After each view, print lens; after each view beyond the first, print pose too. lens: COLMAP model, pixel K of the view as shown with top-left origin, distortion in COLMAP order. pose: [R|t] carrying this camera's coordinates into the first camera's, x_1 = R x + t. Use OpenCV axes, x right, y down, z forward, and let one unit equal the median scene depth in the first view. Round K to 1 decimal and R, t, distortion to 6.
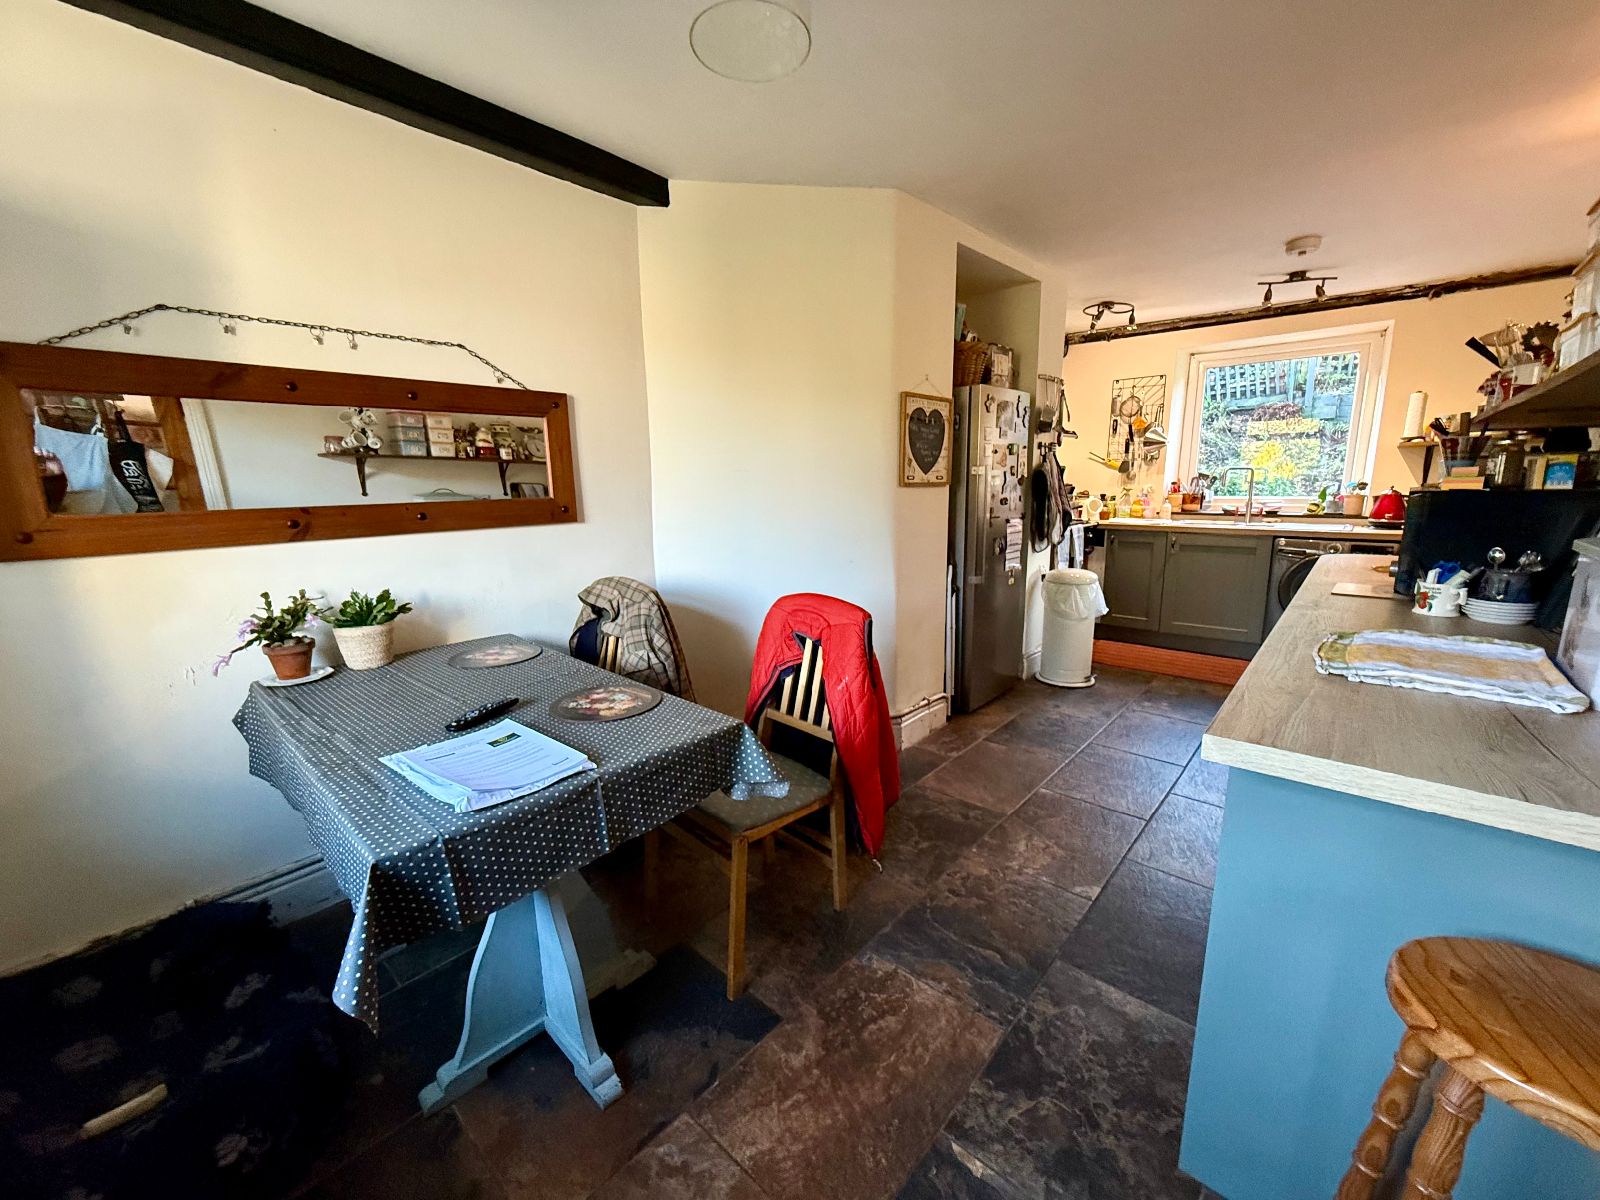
lens RADIAL K [[635.9, 0, 802.6], [0, 635.9, 597.0], [0, 0, 1]] dist [0.002486, -0.000786]
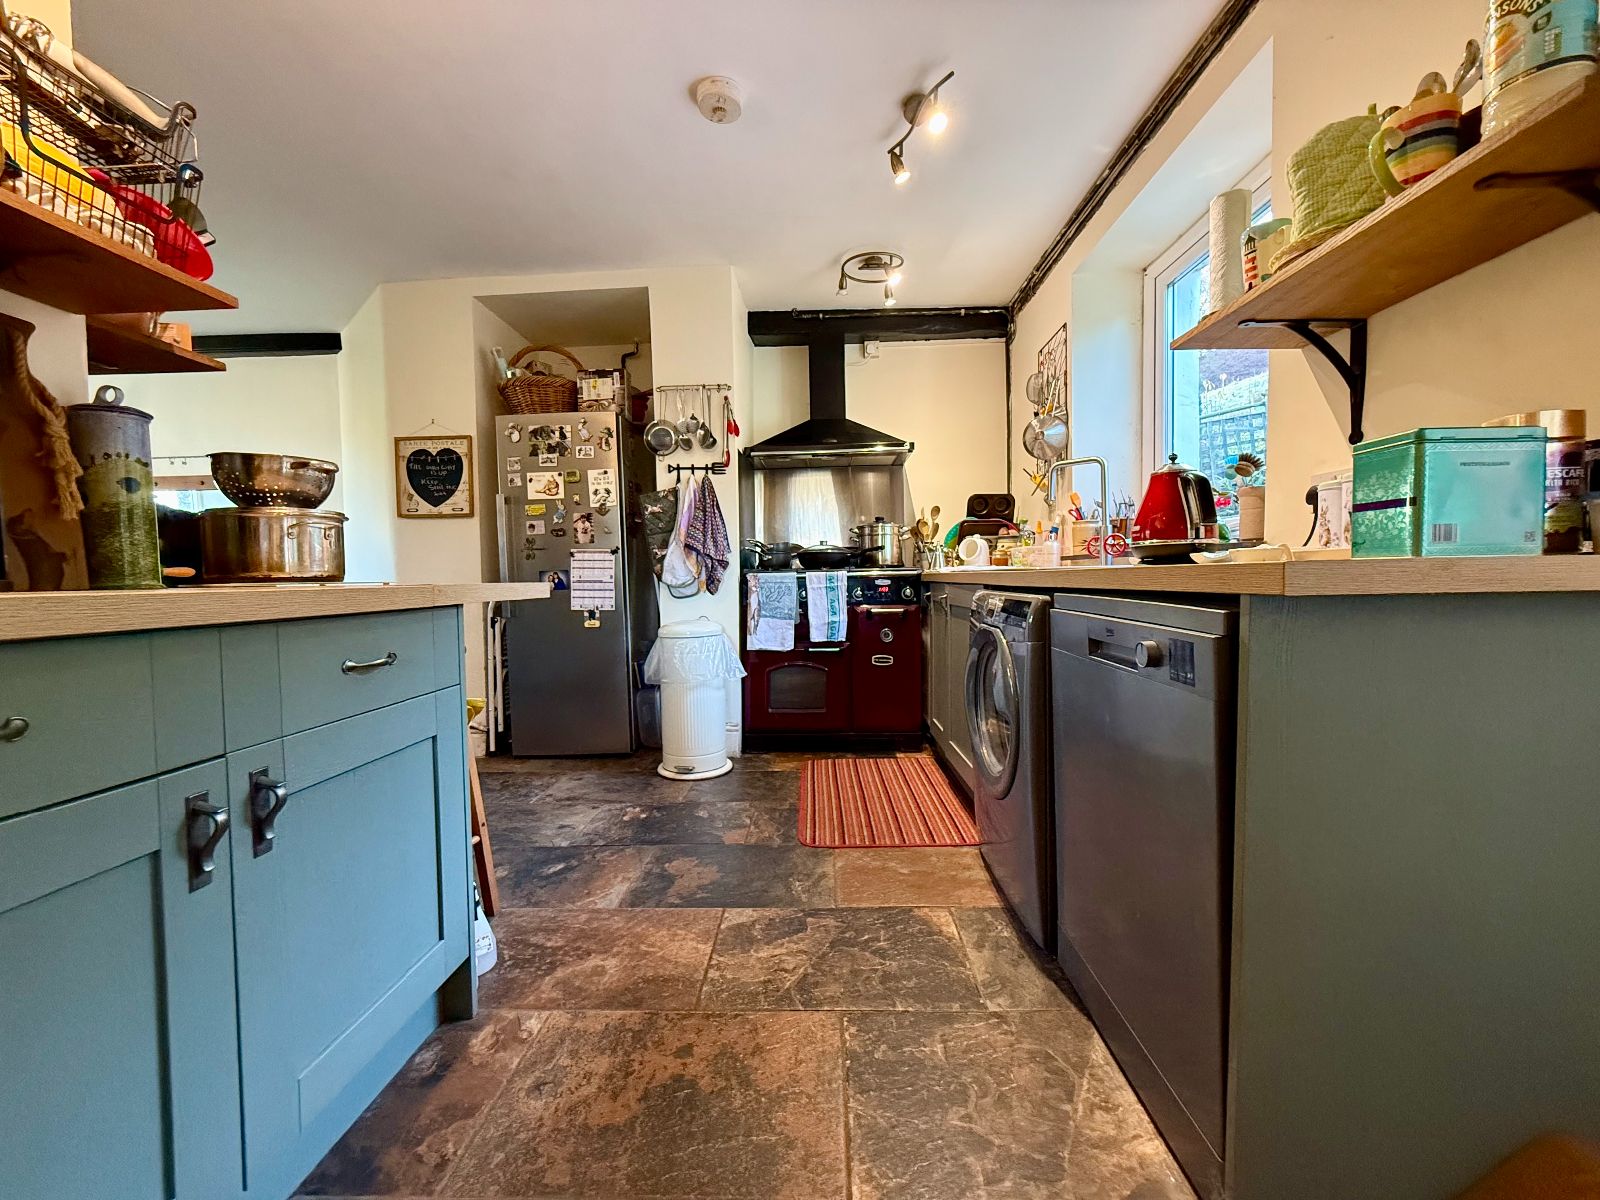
lens RADIAL K [[635.9, 0, 804.0], [0, 635.9, 599.2], [0, 0, 1]] dist [0.002486, -0.000786]
pose [[0.641542, 0.029209, -0.766532, 1.134670], [-0.132869, 0.988402, -0.073540, -0.031169], [0.755493, 0.149027, 0.637982, 0.630982]]
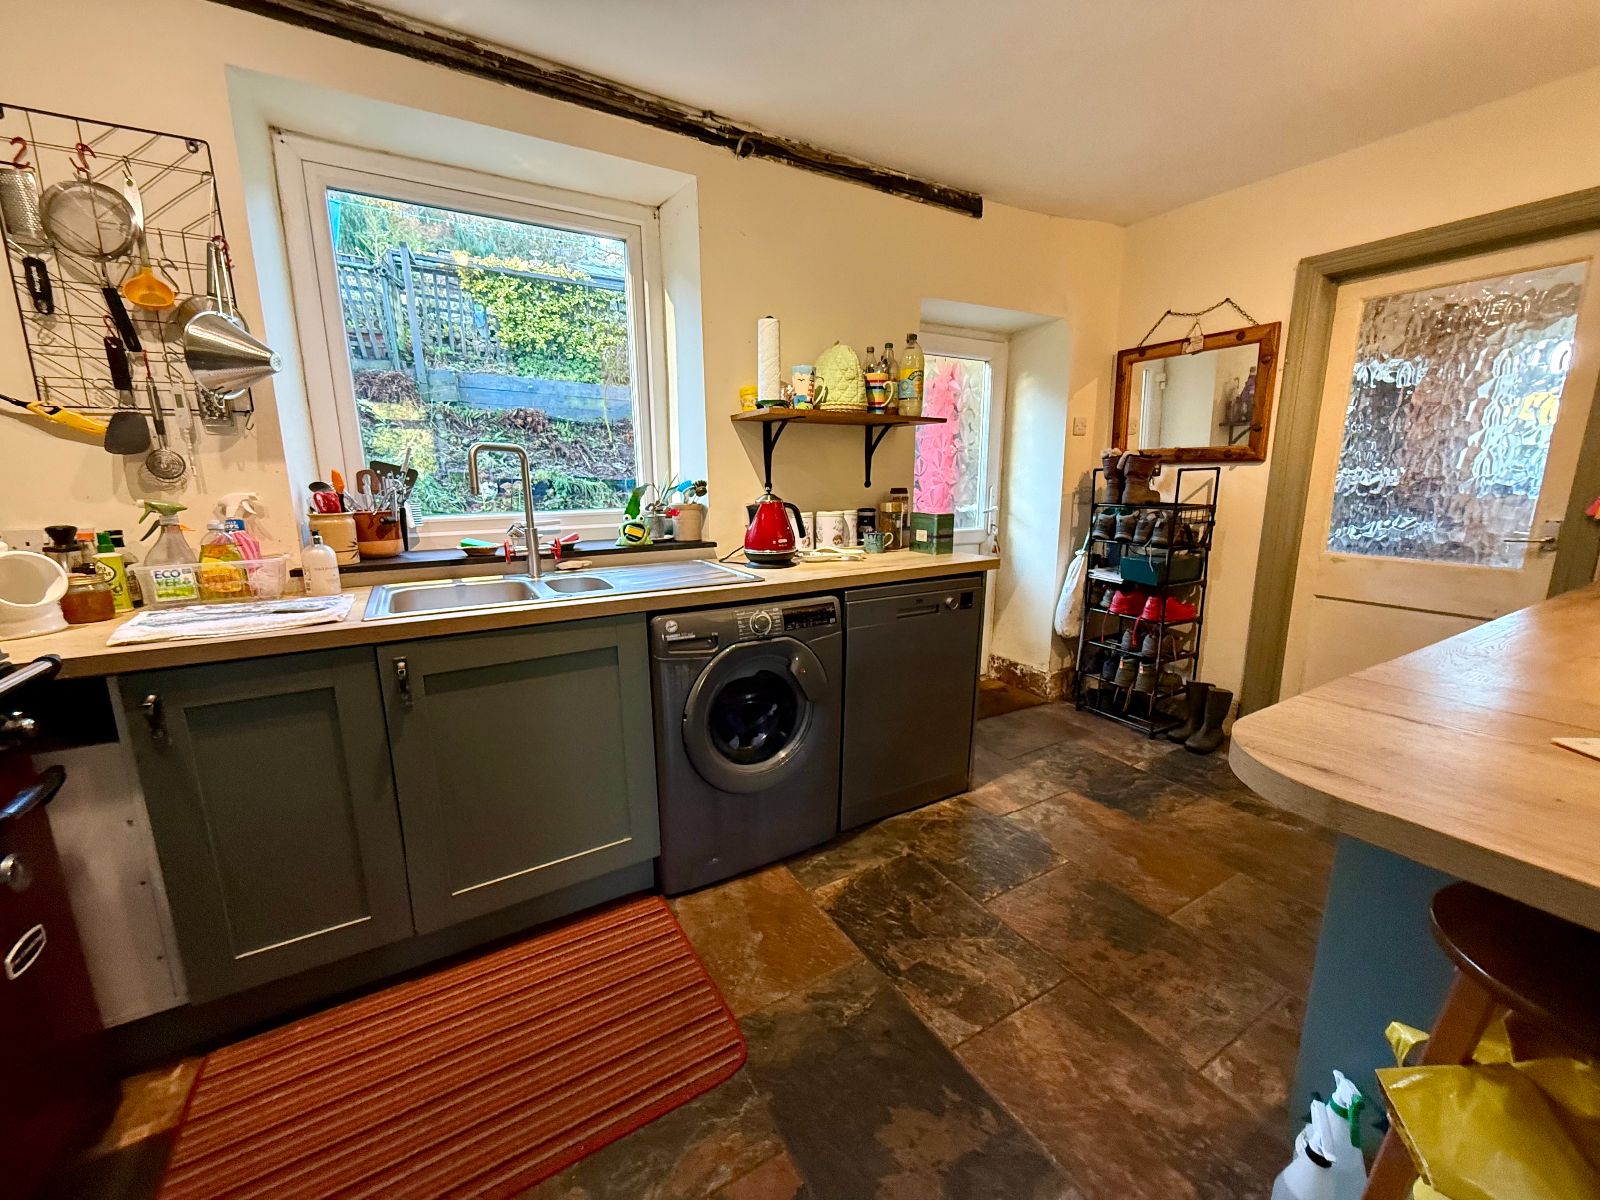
lens RADIAL K [[635.9, 0, 799.9], [0, 635.9, 597.0], [0, 0, 1]] dist [0.002486, -0.000786]
pose [[0.305658, -0.173416, 0.936216, 0.422863], [0.177769, 0.976378, 0.122817, -0.151147], [-0.935399, 0.128890, 0.329265, 0.843264]]
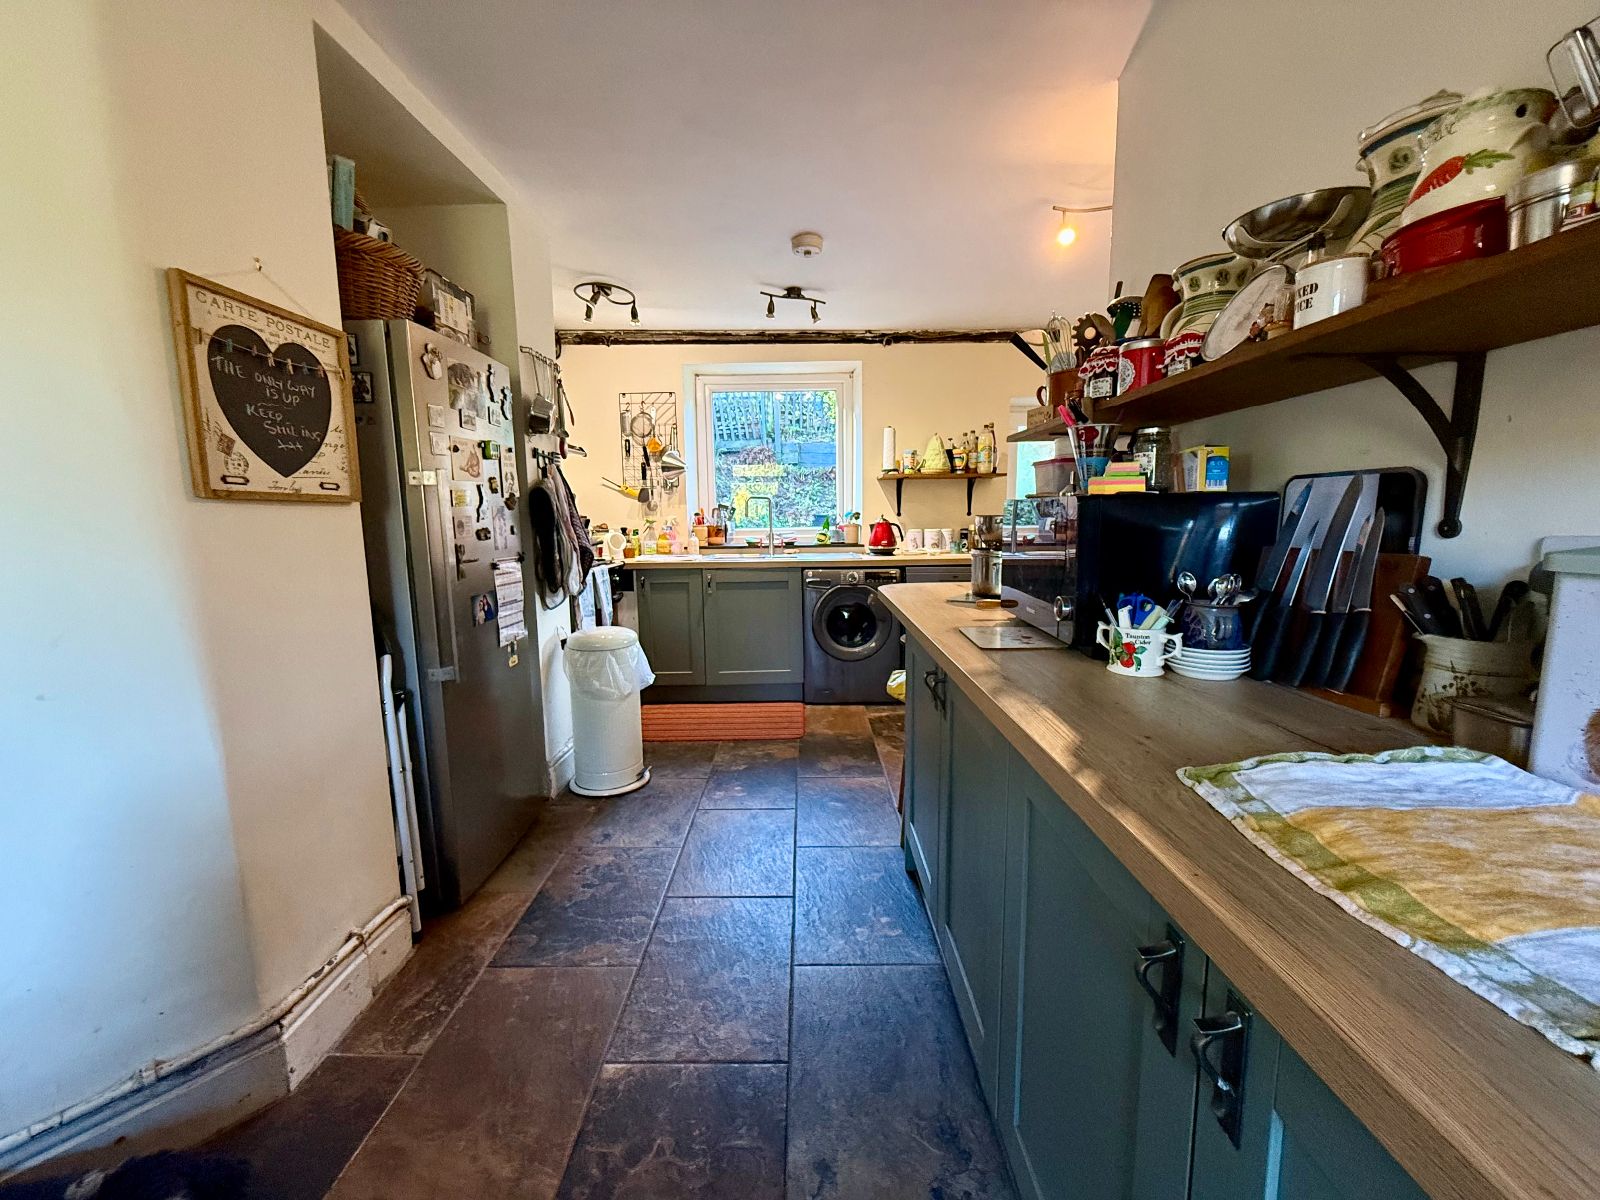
lens RADIAL K [[635.9, 0, 803.5], [0, 635.9, 598.7], [0, 0, 1]] dist [0.002486, -0.000786]
pose [[0.746934, -0.084369, 0.659524, 0.126884], [0.124921, 0.992060, -0.014569, -0.038767], [-0.653058, 0.093270, 0.751542, 0.319827]]
